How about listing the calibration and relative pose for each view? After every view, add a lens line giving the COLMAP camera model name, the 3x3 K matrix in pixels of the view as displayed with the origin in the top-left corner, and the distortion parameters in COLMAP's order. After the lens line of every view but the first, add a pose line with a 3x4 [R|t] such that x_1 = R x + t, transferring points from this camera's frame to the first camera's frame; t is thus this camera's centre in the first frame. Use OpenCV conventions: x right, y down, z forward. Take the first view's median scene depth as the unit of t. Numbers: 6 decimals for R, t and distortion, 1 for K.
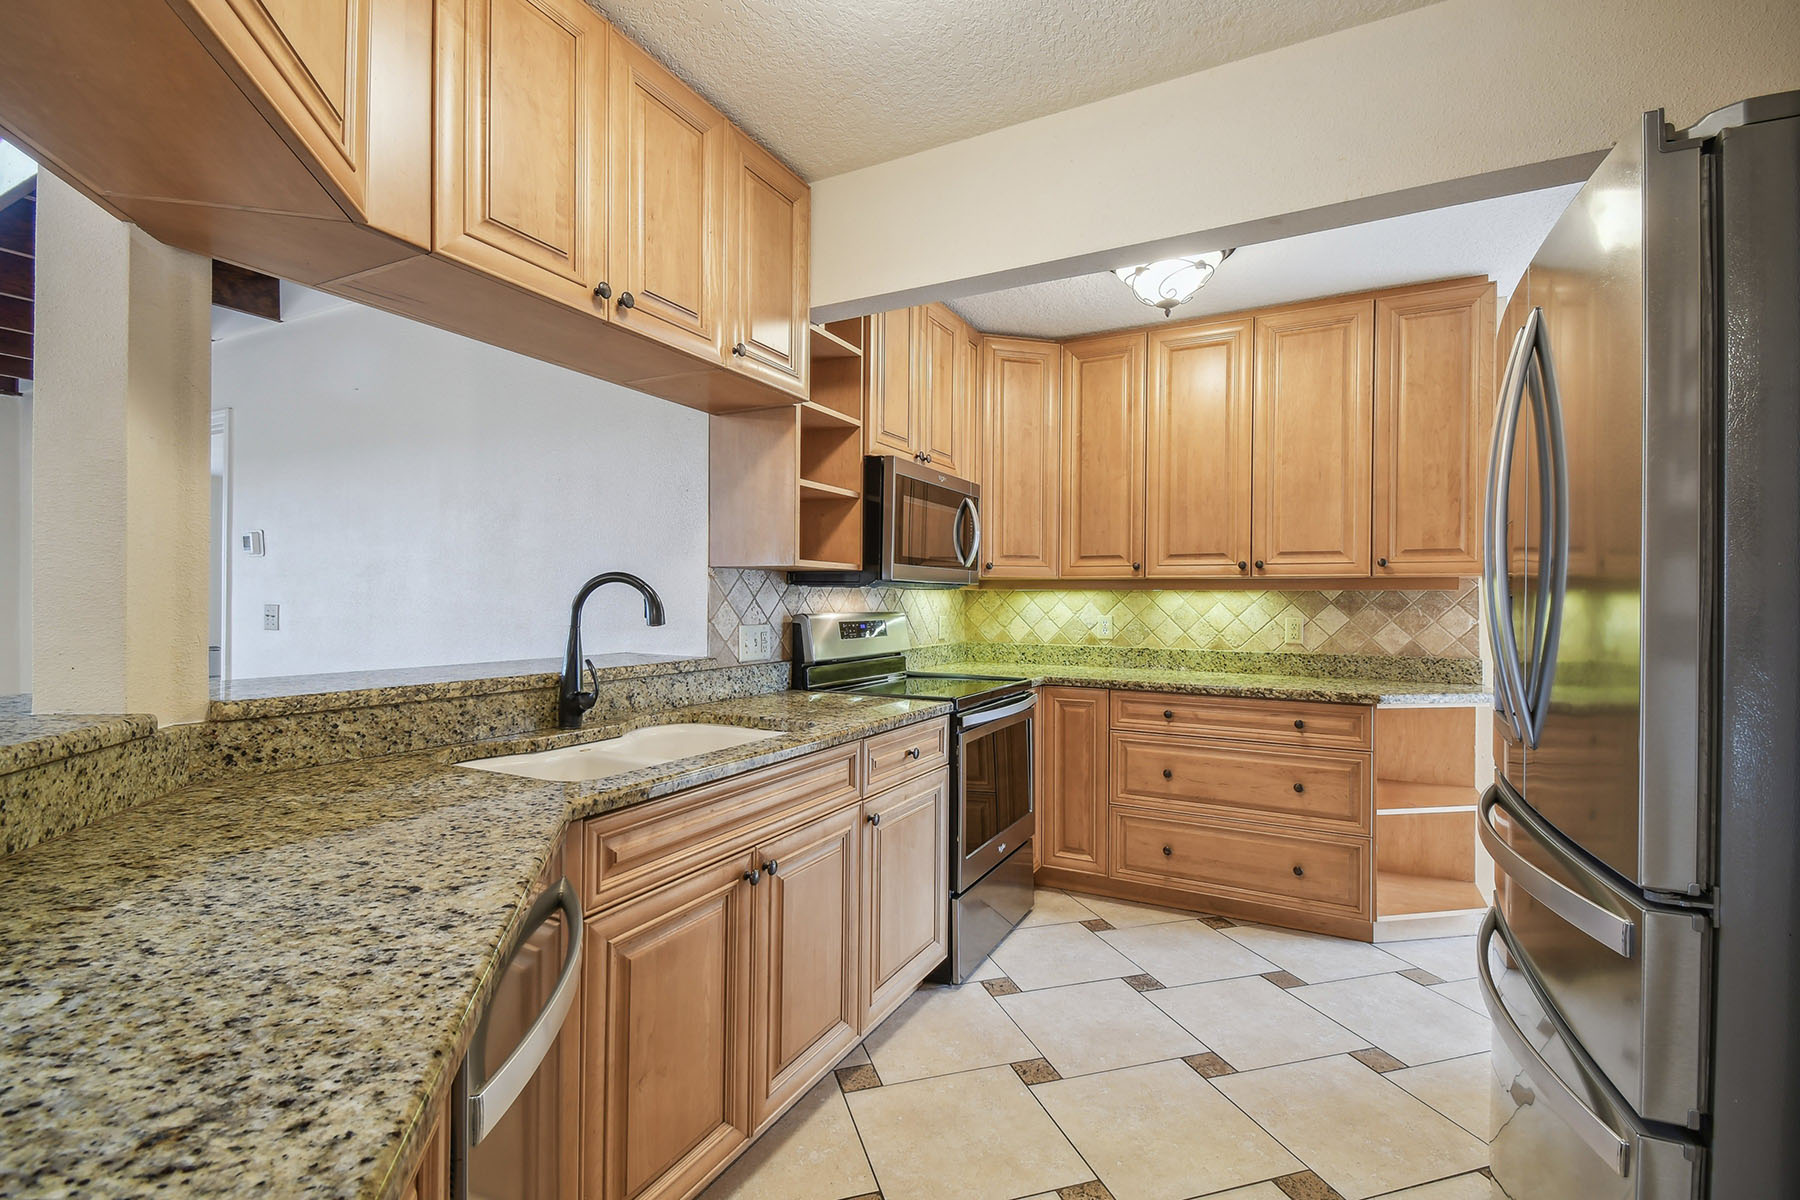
lens RADIAL K [[807.4, 0, 904.9], [0, 807.4, 596.4], [0, 0, 1]] dist [0.005148, -0.002895]
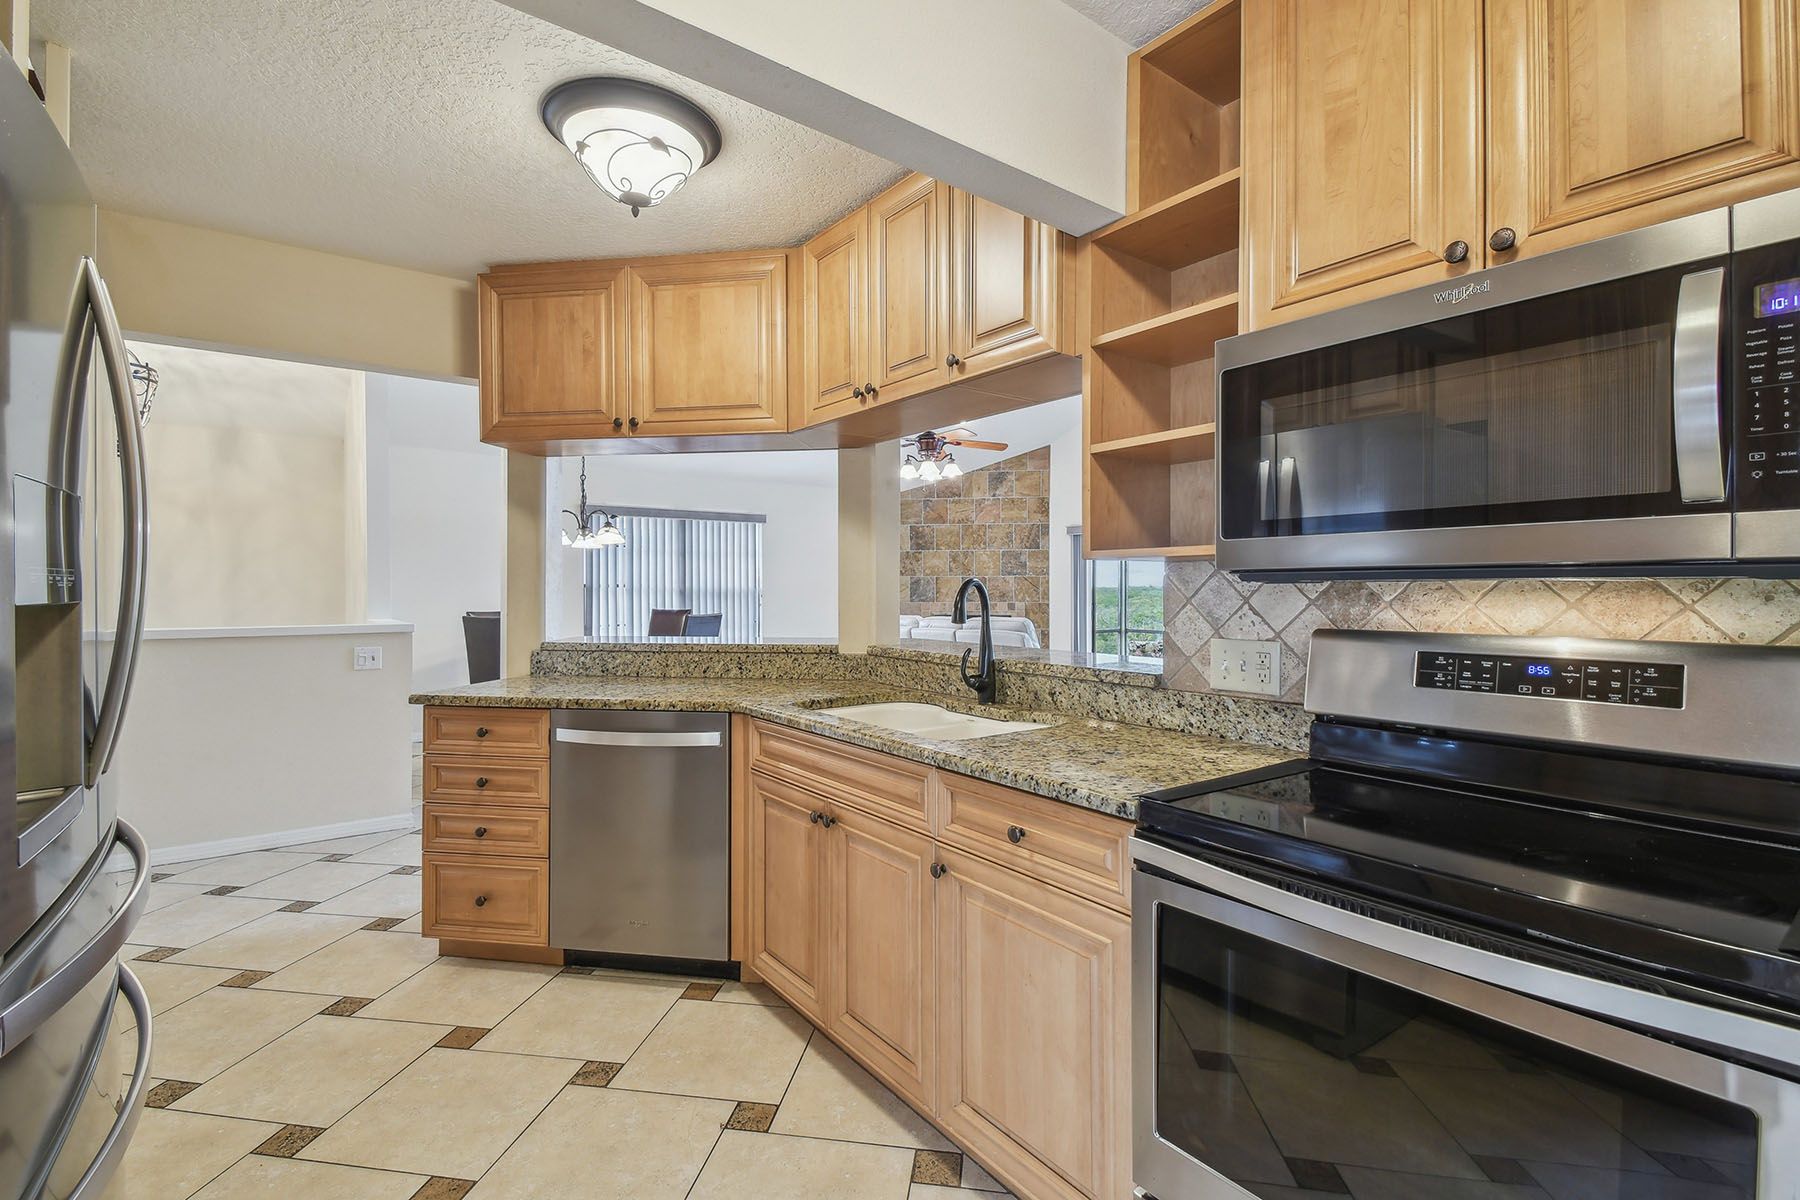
lens RADIAL K [[807.4, 0, 893.6], [0, 807.4, 598.7], [0, 0, 1]] dist [0.005148, -0.002895]
pose [[-0.459404, -0.005009, -0.888213, 0.637697], [-0.005083, 0.999983, -0.003010, 0.004260], [0.888213, 0.003132, -0.459422, 1.200235]]
